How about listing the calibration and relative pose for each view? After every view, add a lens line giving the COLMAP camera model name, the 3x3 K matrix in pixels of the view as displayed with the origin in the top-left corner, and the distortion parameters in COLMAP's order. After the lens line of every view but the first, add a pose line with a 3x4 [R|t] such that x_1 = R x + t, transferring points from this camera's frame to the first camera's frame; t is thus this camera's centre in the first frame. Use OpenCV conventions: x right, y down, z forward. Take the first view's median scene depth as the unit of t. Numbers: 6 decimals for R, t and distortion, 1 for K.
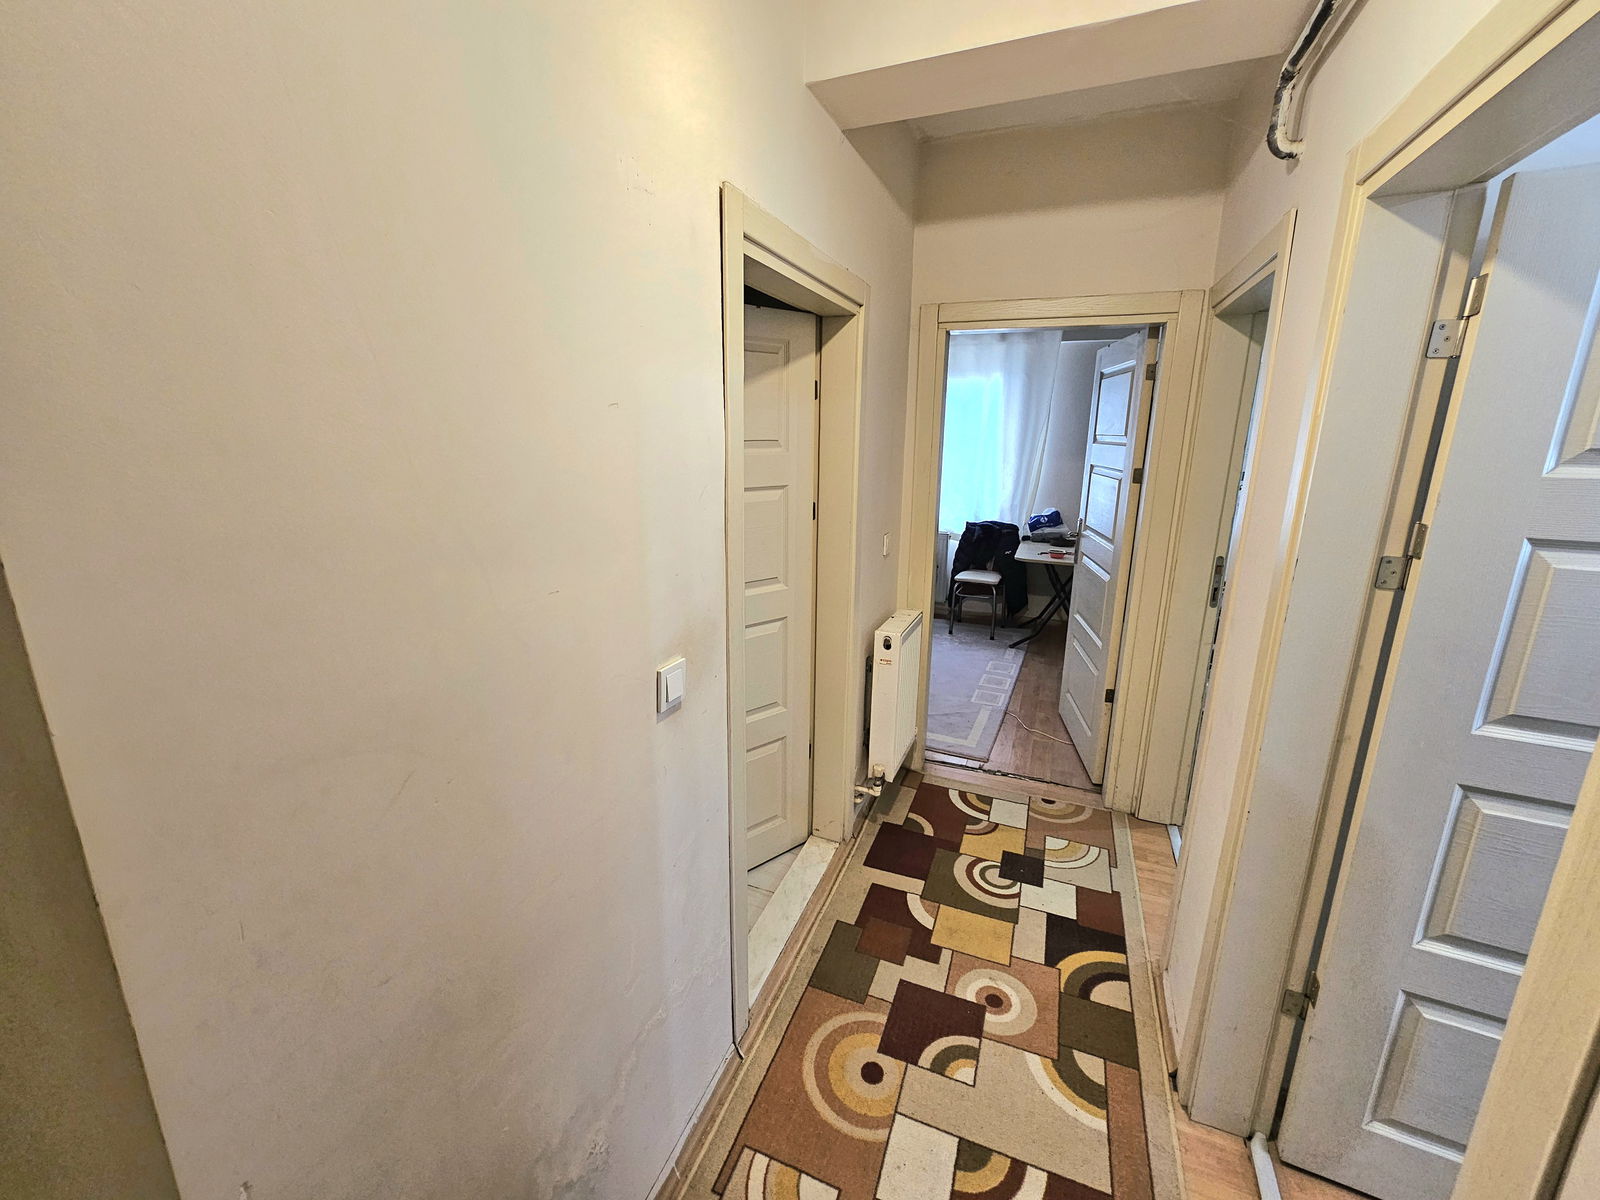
lens RADIAL K [[651.3, 0, 798.5], [0, 651.3, 582.9], [0, 0, 1]] dist [-0.002984, -0.000052]
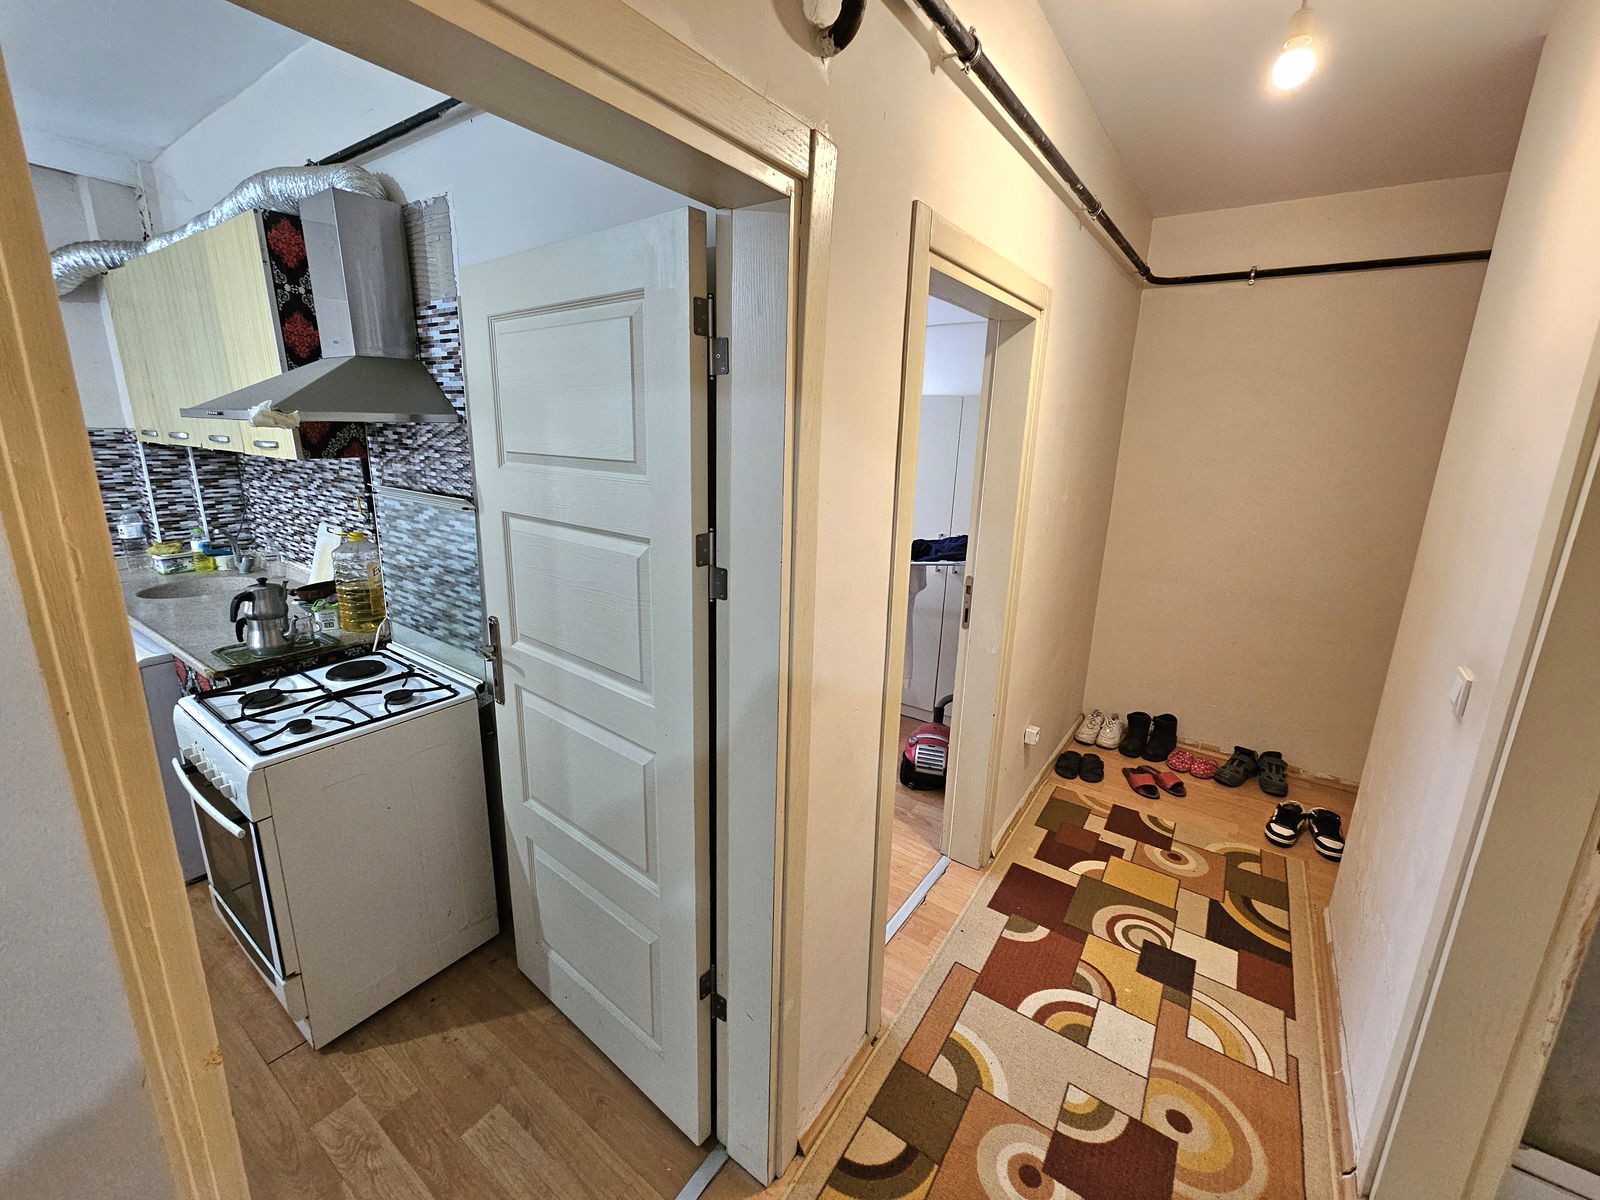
lens RADIAL K [[651.3, 0, 798.5], [0, 651.3, 582.9], [0, 0, 1]] dist [-0.002984, -0.000052]
pose [[-0.974176, -0.084921, 0.209211, 0.346838], [0.020247, 0.889988, 0.455534, -0.267368], [-0.224880, 0.448006, -0.865286, 1.048893]]
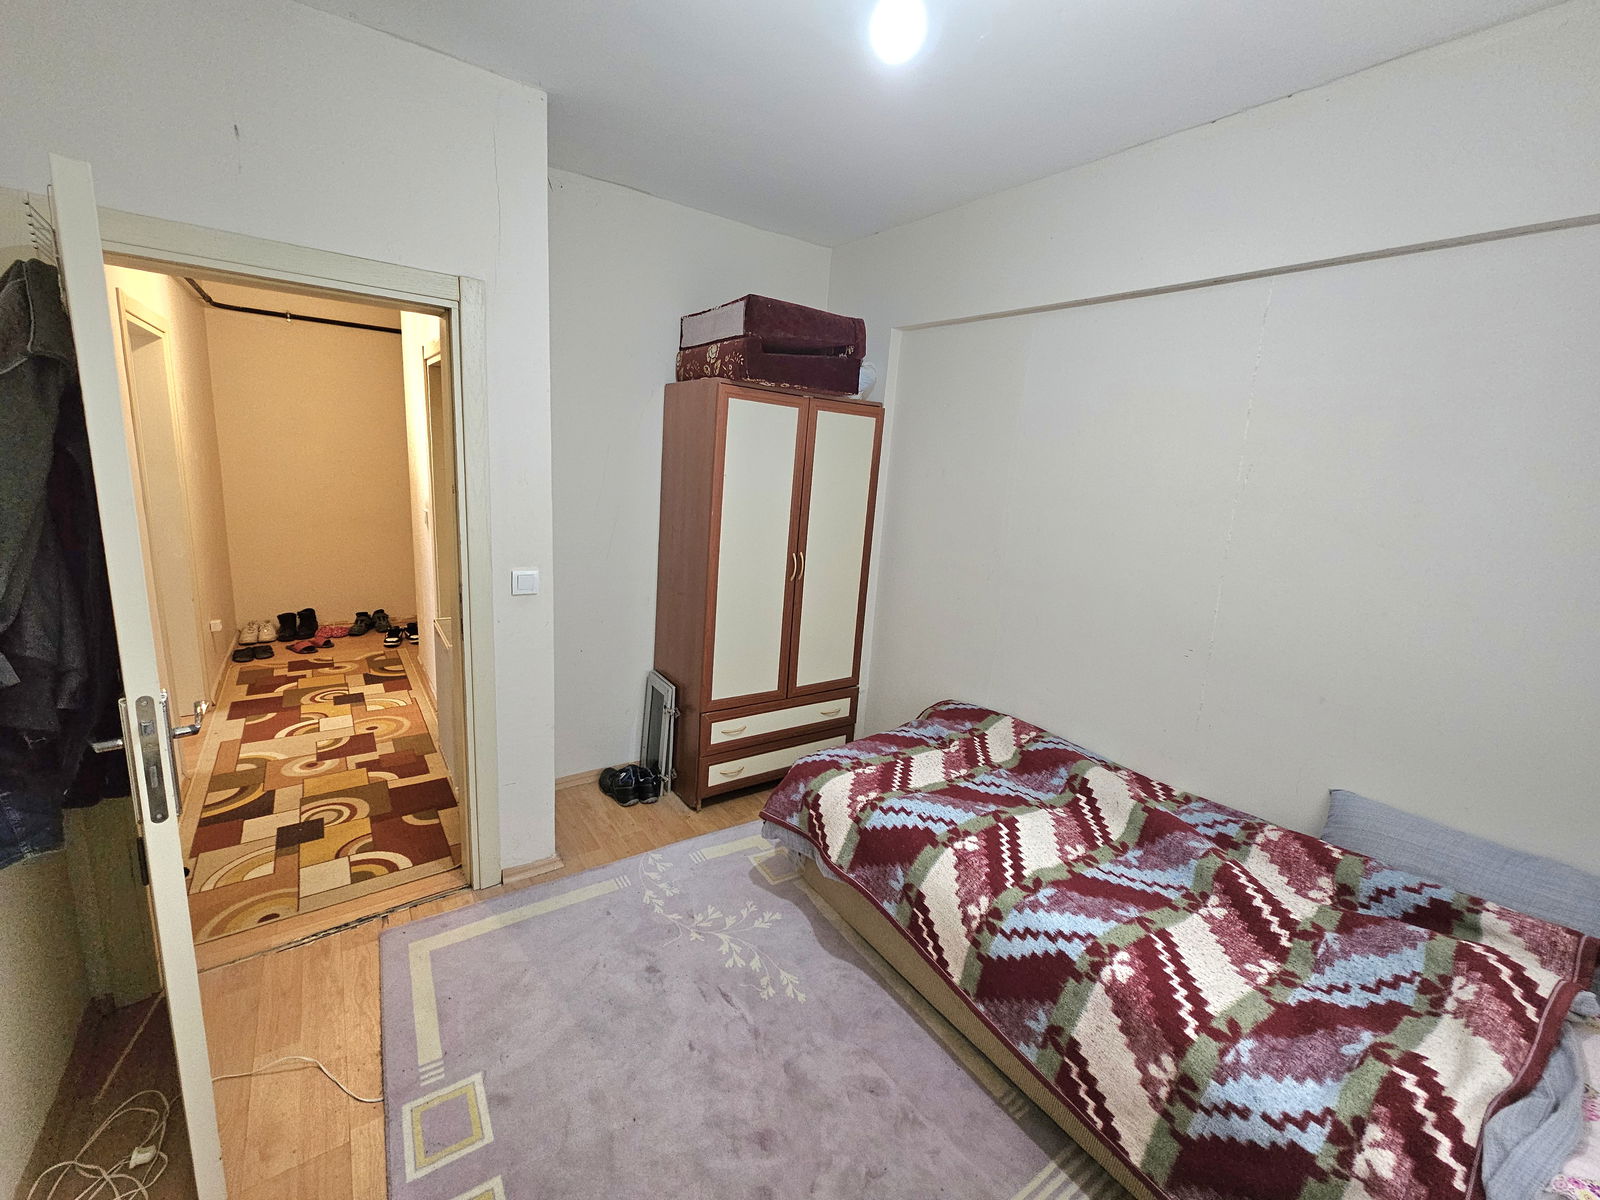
lens RADIAL K [[653.7, 0, 795.5], [0, 653.7, 581.1], [0, 0, 1]] dist [0.001892, 0.000071]
pose [[-0.530649, 0.122380, -0.838710, 0.735494], [-0.265657, 0.915648, 0.301687, -0.467769], [0.804884, 0.382899, -0.453377, 1.910329]]
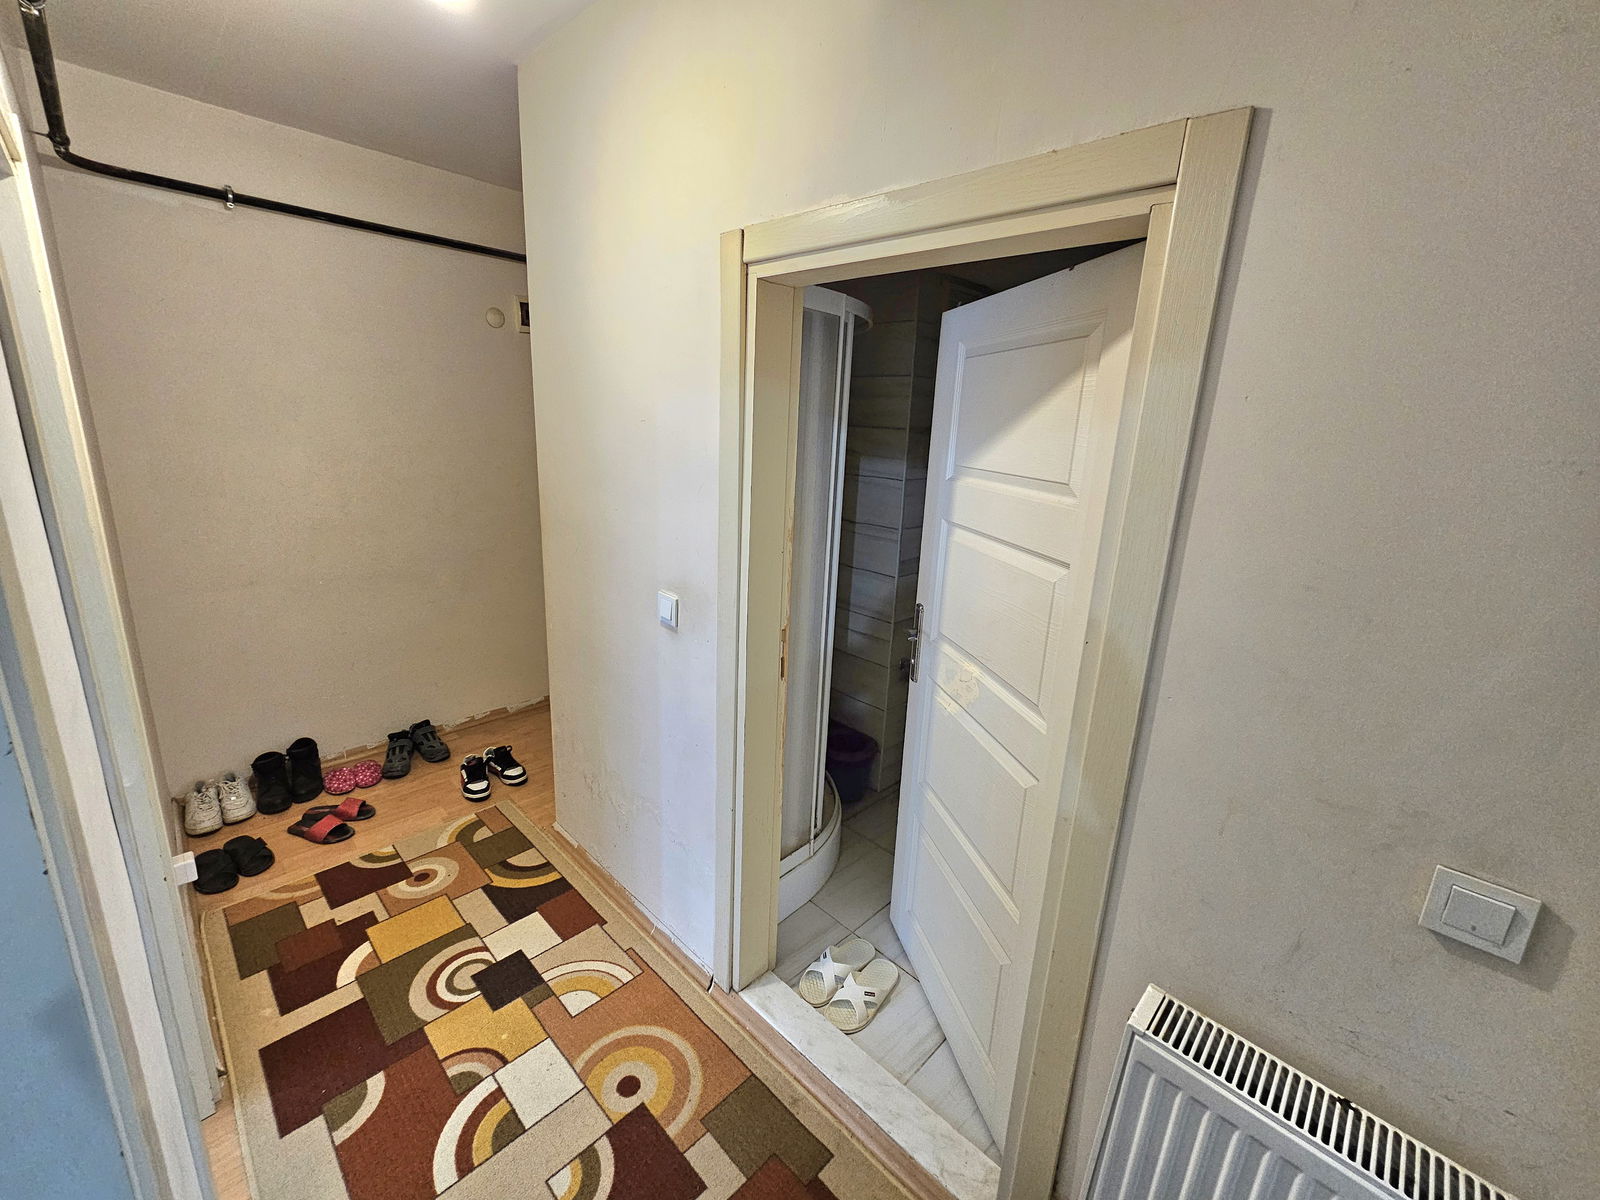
lens RADIAL K [[651.3, 0, 798.5], [0, 651.3, 582.9], [0, 0, 1]] dist [-0.002984, -0.000052]
pose [[-0.374210, 0.196058, -0.906382, 0.500091], [-0.267108, 0.913185, 0.307808, -0.210057], [0.888043, 0.357286, -0.289355, 0.812670]]
